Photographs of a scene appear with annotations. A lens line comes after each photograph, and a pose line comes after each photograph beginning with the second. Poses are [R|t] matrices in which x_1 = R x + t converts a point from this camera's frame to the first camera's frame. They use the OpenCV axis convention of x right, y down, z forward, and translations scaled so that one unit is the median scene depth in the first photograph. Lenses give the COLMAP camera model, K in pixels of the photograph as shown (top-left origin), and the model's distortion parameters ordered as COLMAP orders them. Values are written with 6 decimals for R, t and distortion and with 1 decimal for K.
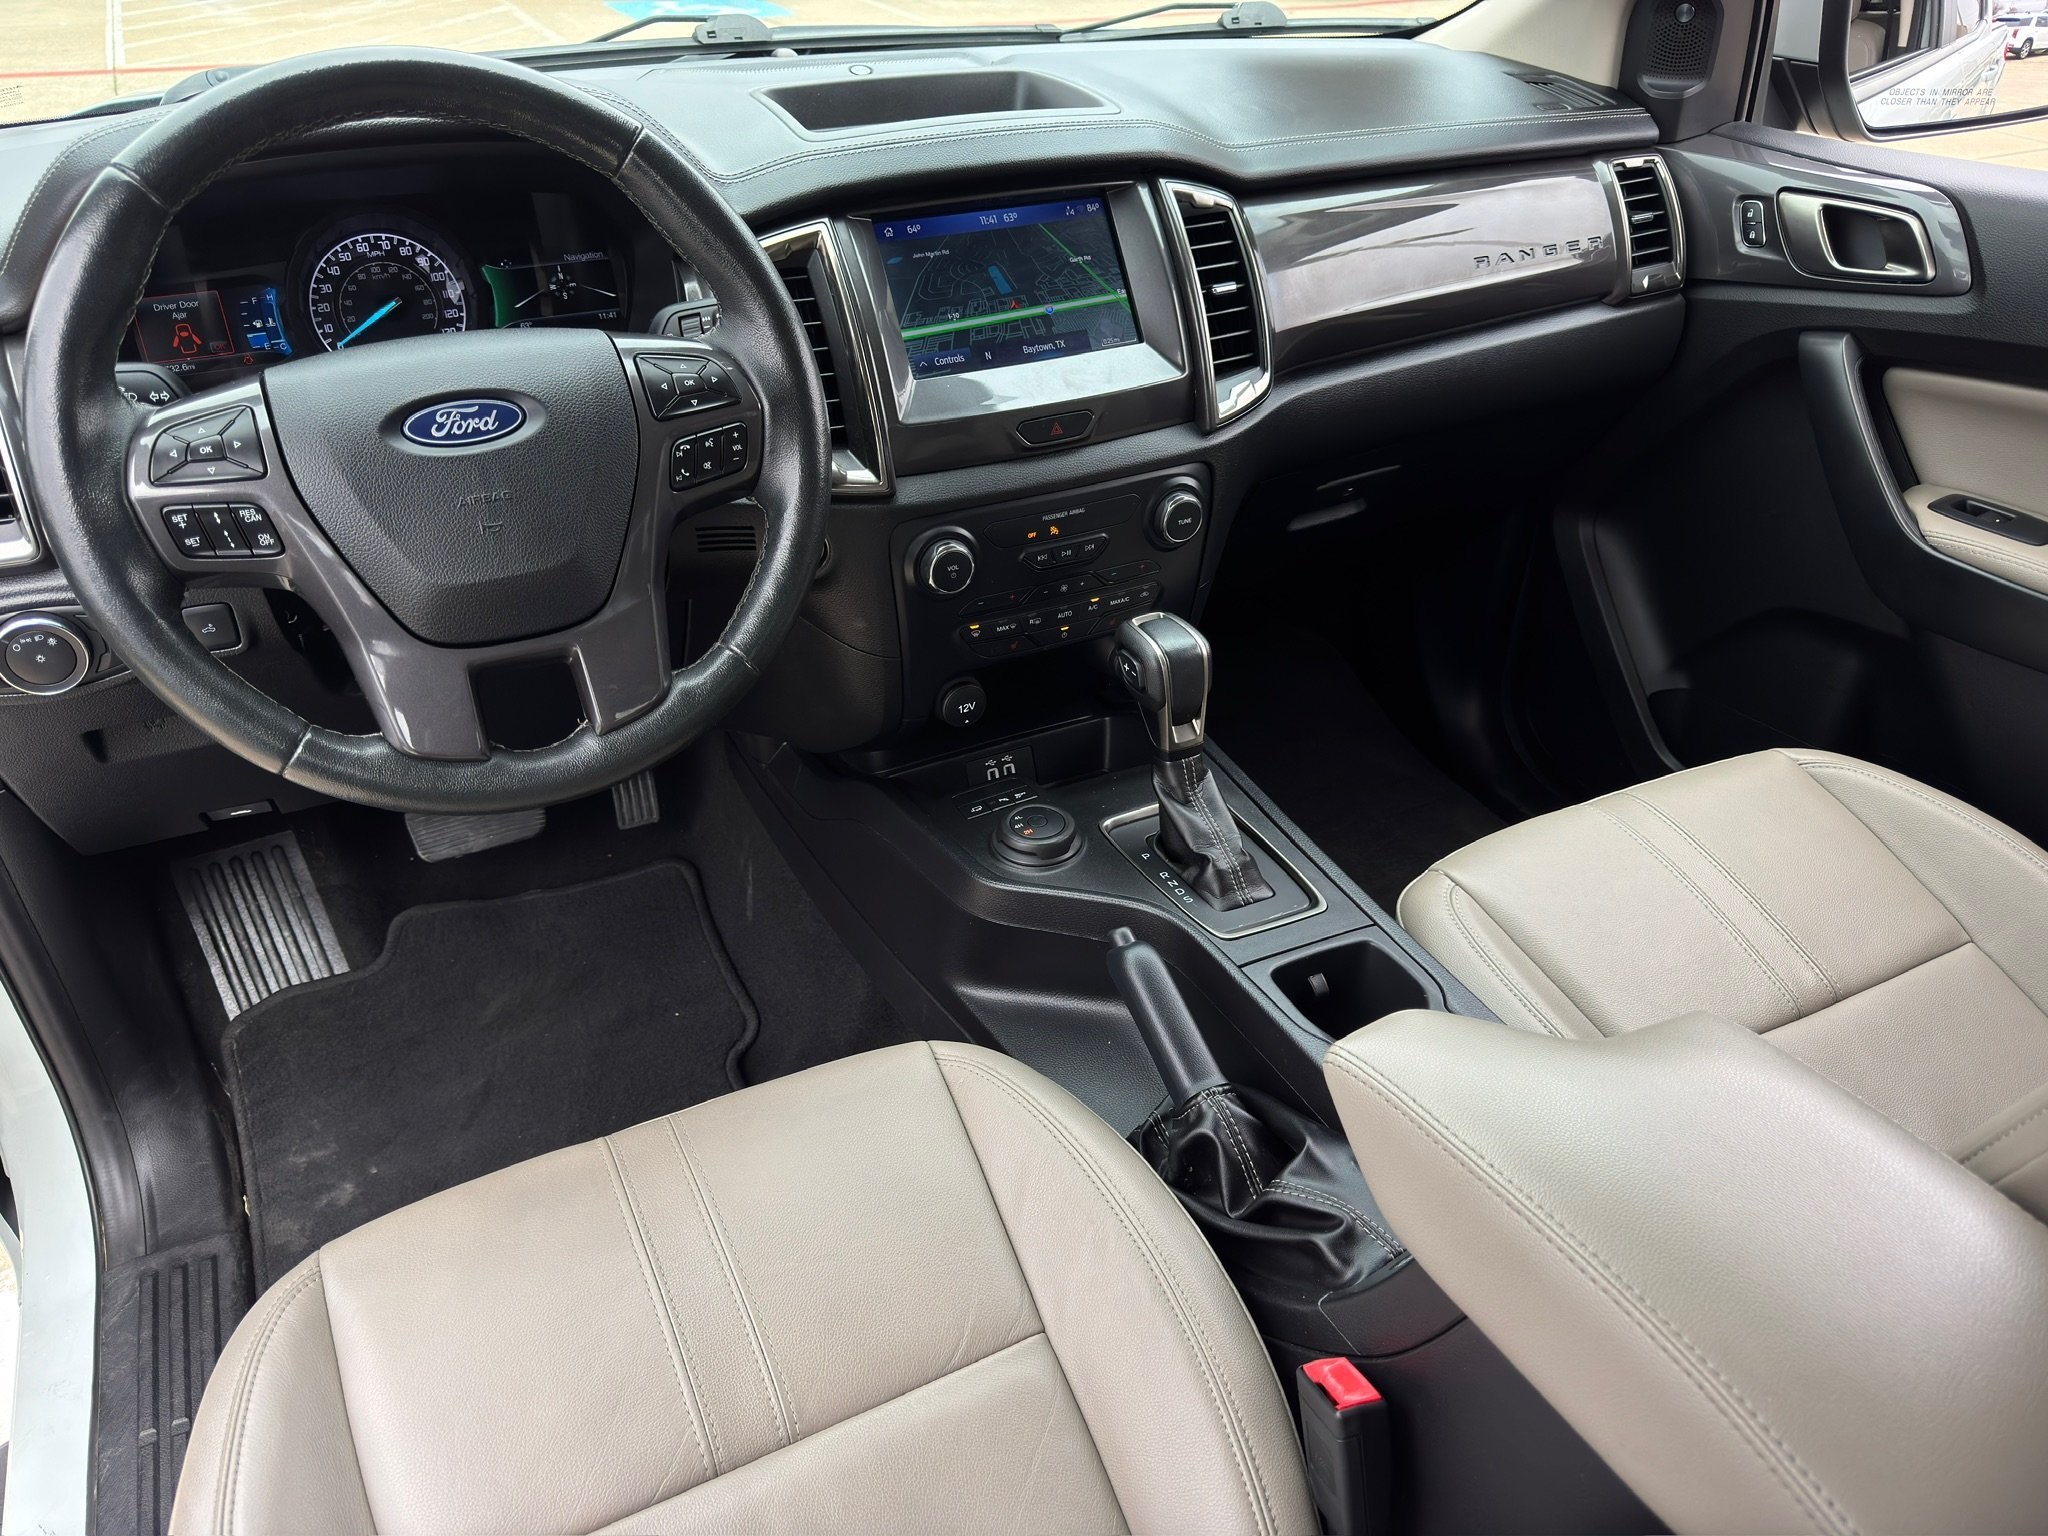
lens RADIAL K [[1385.9, 0, 1013.3], [0, 1385.9, 854.4], [0, 0, 1]] dist [0.066635, -0.091092]
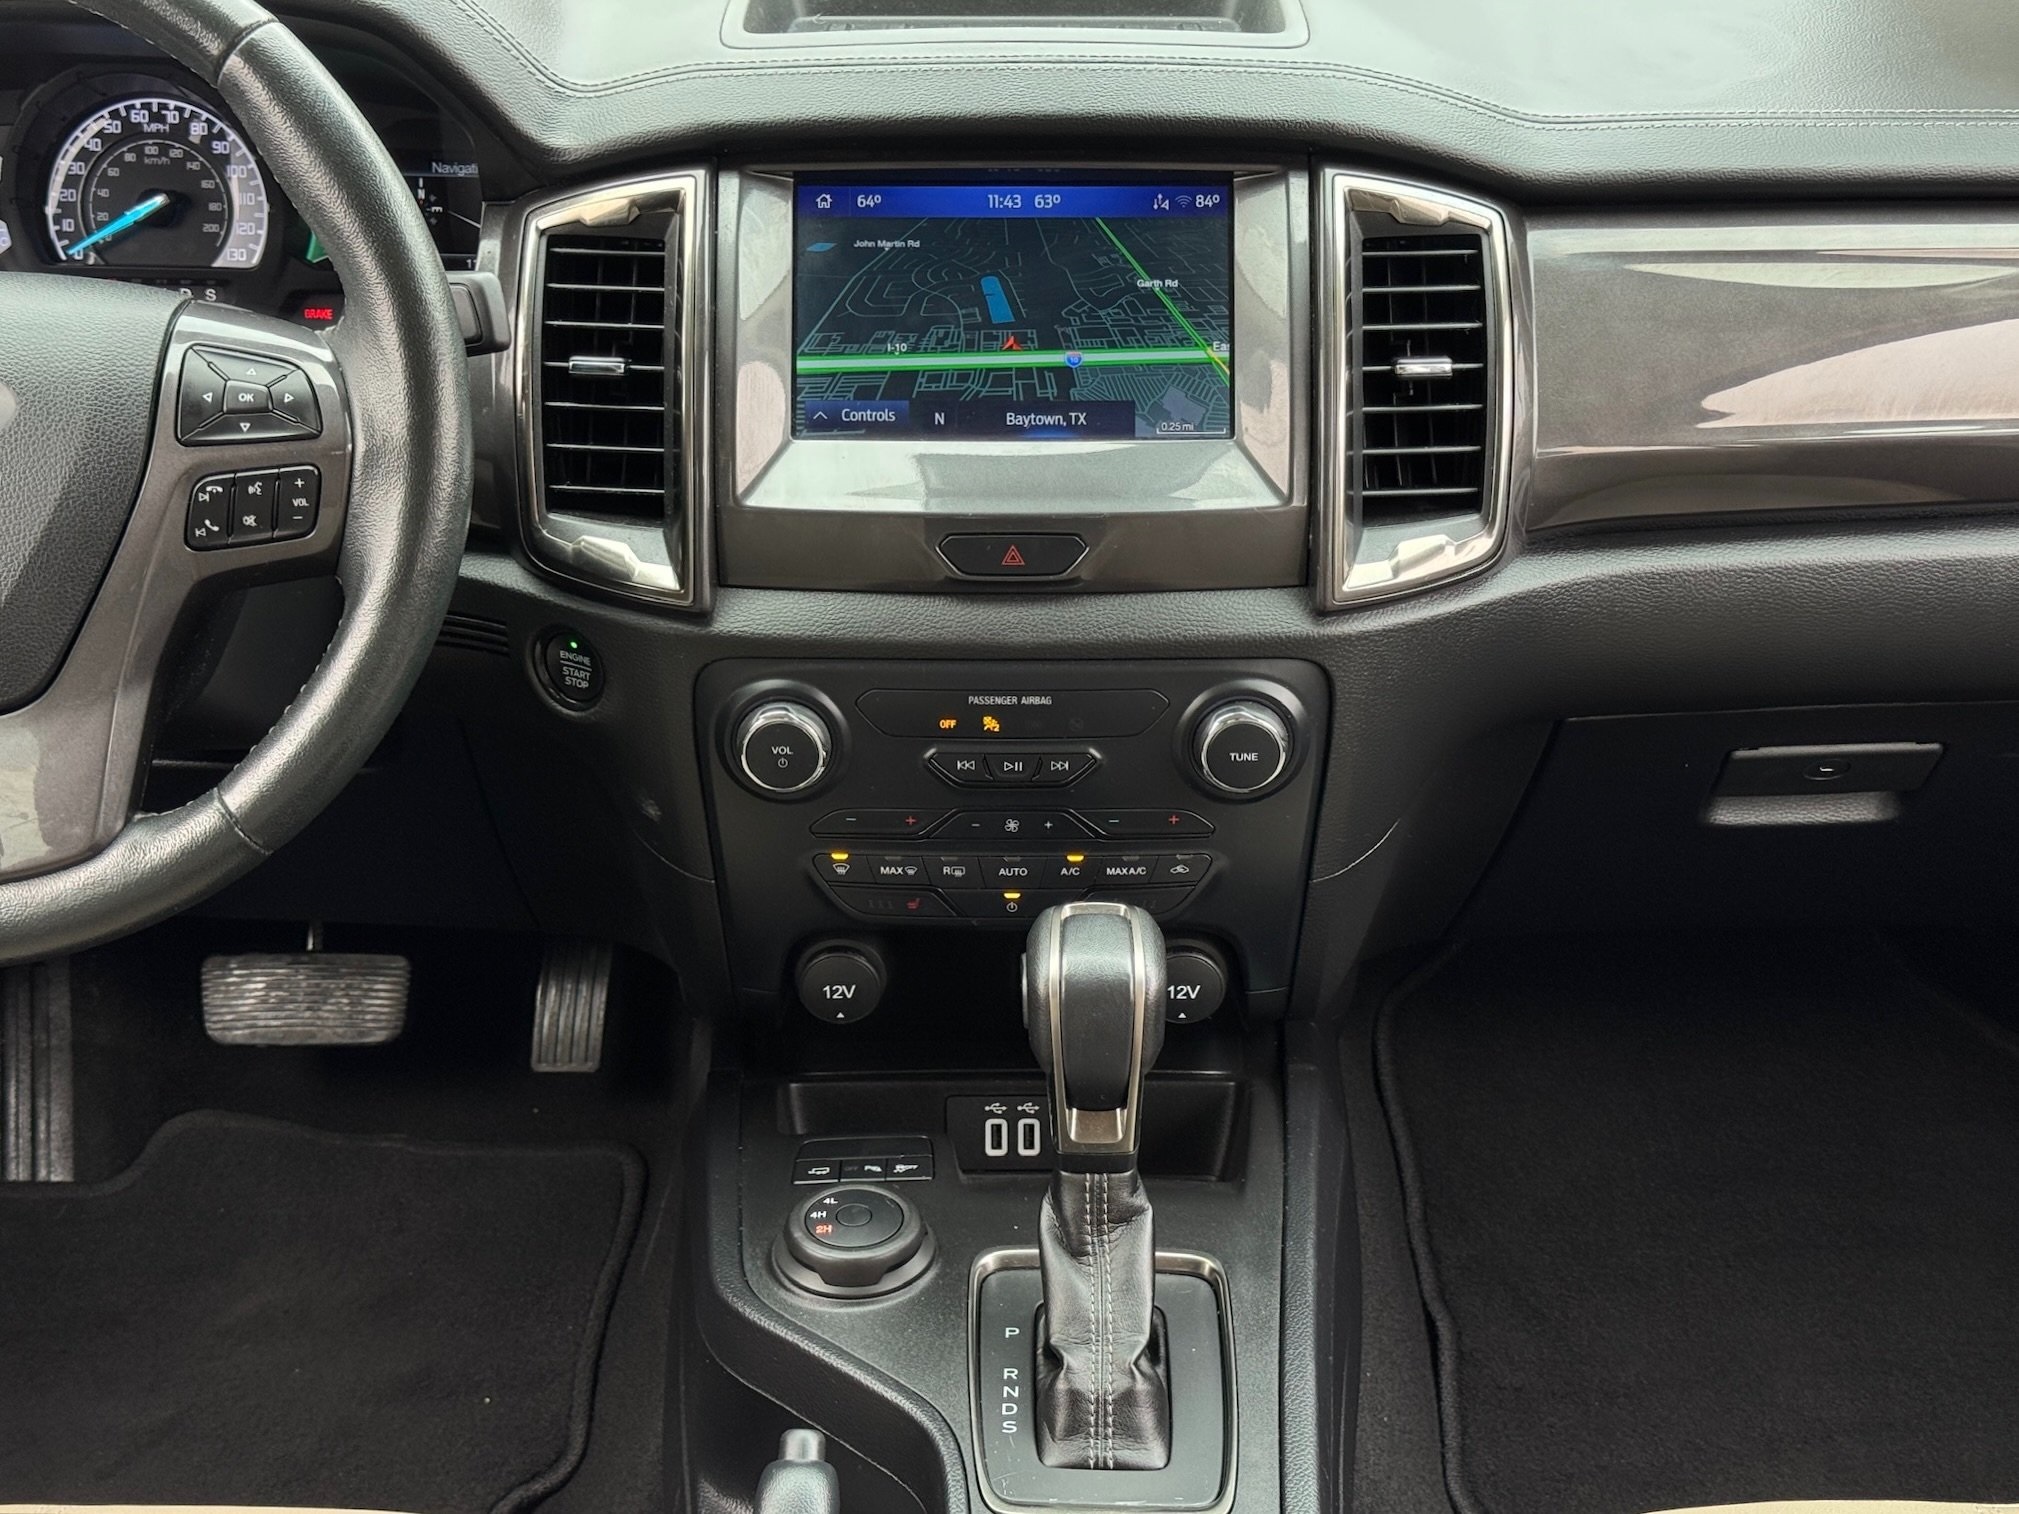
lens RADIAL K [[2881.7, 0, 1009.6], [0, 2881.7, 858.6], [0, 0, 1]] dist [0.136258, -0.083520]
pose [[0.891001, 0.218766, -0.397818, 0.533959], [-0.270771, 0.959408, -0.078860, -0.092034], [0.364418, 0.177982, 0.914069, -0.068244]]
